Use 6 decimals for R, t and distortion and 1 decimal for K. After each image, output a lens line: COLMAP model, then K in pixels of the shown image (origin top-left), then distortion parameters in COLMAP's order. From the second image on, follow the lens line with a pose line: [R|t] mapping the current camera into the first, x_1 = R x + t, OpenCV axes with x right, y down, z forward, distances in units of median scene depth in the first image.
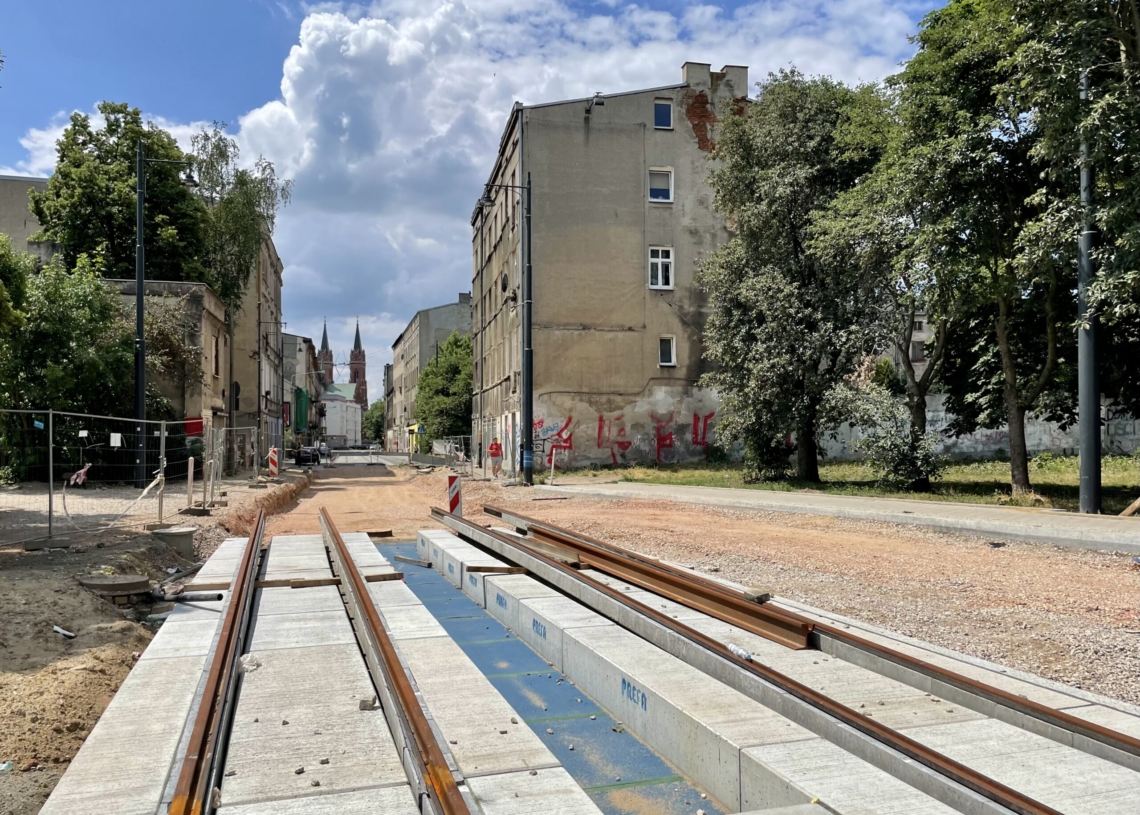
lens RADIAL K [[911.5, 0, 555.8], [0, 911.5, 433.1], [0, 0, 1]] dist [0.118440, -0.147607]
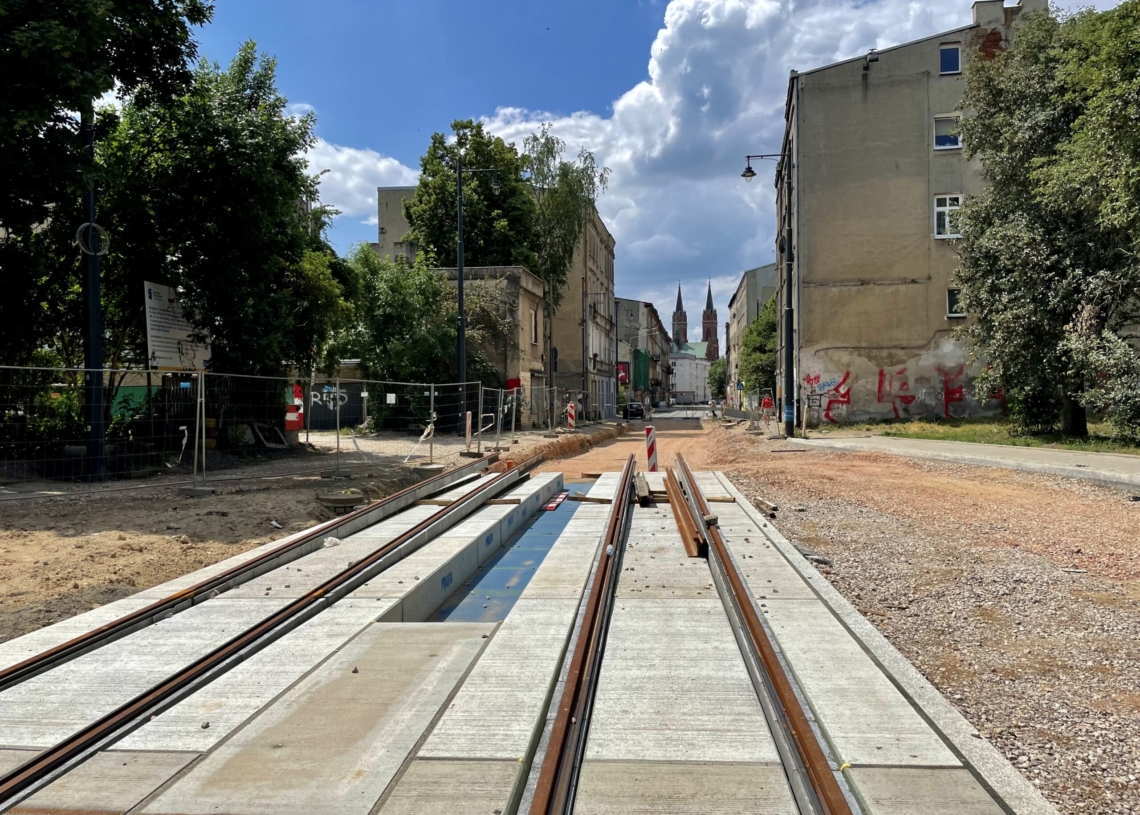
lens RADIAL K [[881.2, 0, 566.7], [0, 881.2, 399.8], [0, 0, 1]] dist [0.106177, -0.122641]
pose [[0.928962, -0.007200, -0.370104, 0.088791], [0.011817, 0.999878, 0.010211, -0.000445], [0.369985, -0.013859, 0.928934, -0.035304]]
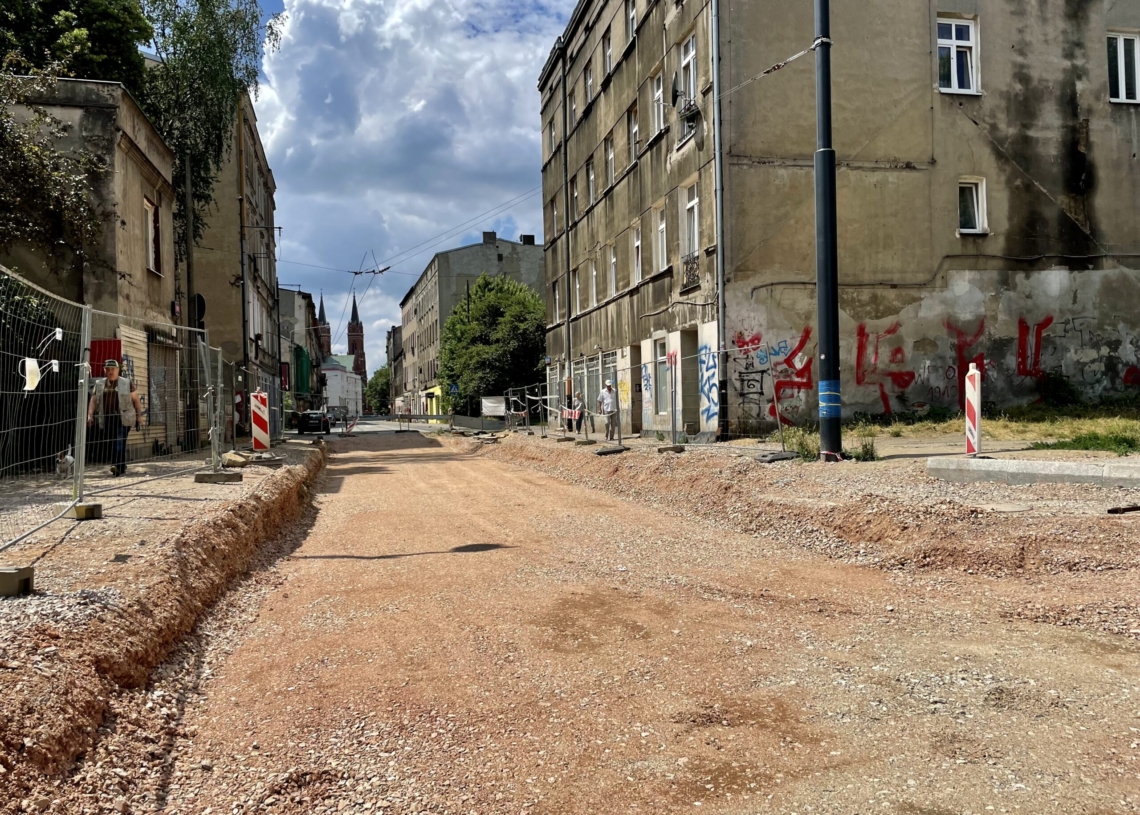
lens RADIAL K [[881.2, 0, 566.7], [0, 881.2, 399.8], [0, 0, 1]] dist [0.106177, -0.122641]
pose [[0.999455, -0.024669, 0.021954, -0.136177], [0.024716, 0.999693, -0.001842, 0.021525], [-0.021902, 0.002383, 0.999757, 0.461956]]
